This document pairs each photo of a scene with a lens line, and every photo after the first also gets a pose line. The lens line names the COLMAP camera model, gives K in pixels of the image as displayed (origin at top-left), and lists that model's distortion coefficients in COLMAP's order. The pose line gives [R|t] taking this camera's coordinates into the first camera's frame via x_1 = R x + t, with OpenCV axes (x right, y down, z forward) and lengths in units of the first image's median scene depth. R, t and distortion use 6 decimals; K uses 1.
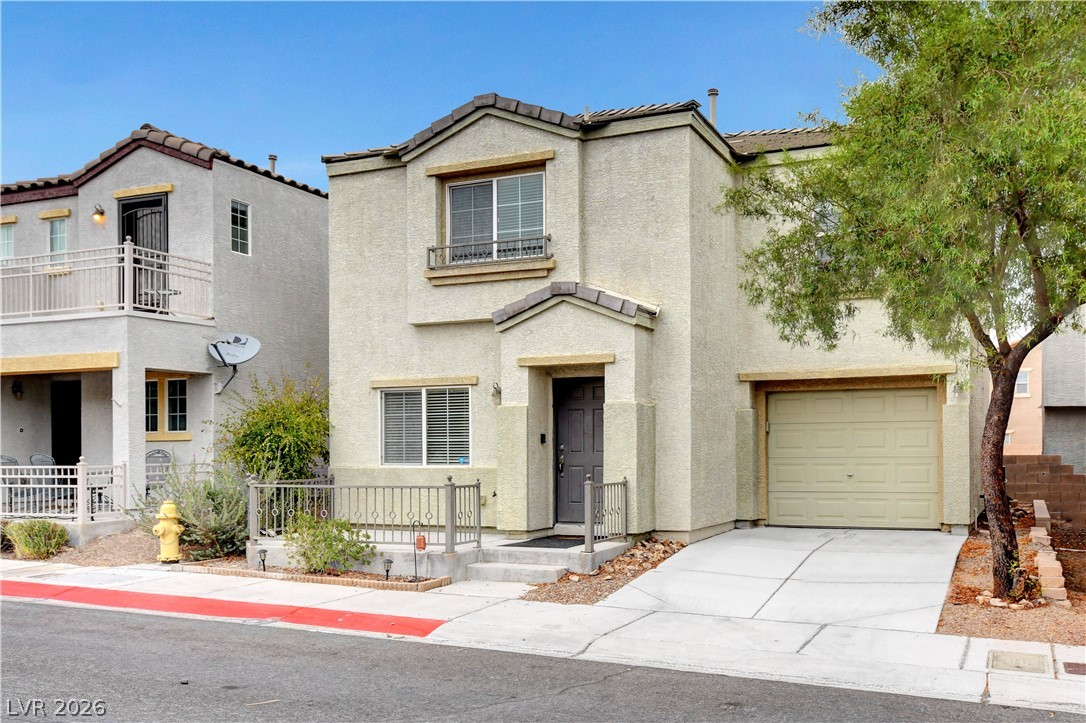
lens RADIAL K [[710.6, 0, 563.5], [0, 710.6, 463.6], [0, 0, 1]] dist [0.010467, 0.001378]
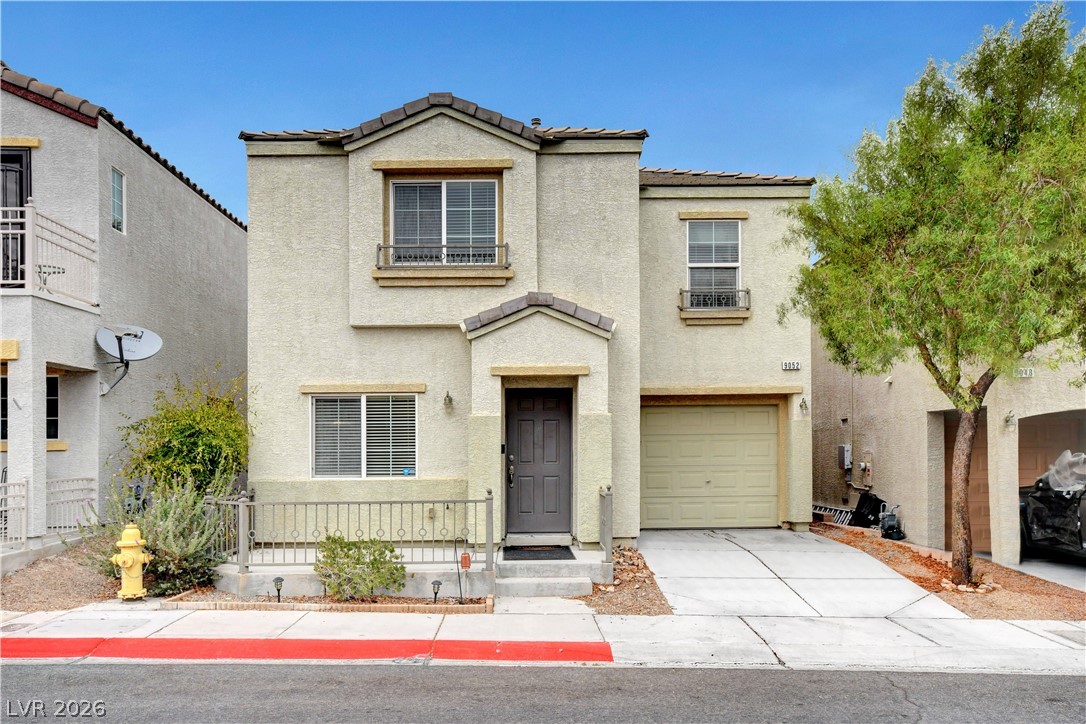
lens RADIAL K [[689.4, 0, 482.5], [0, 689.4, 462.7], [0, 0, 1]] dist [0.014643, 0.003571]
pose [[0.952376, -0.004811, 0.304887, -0.337461], [0.008380, 0.999911, -0.010397, -0.006302], [-0.304810, 0.012457, 0.952332, 0.093220]]
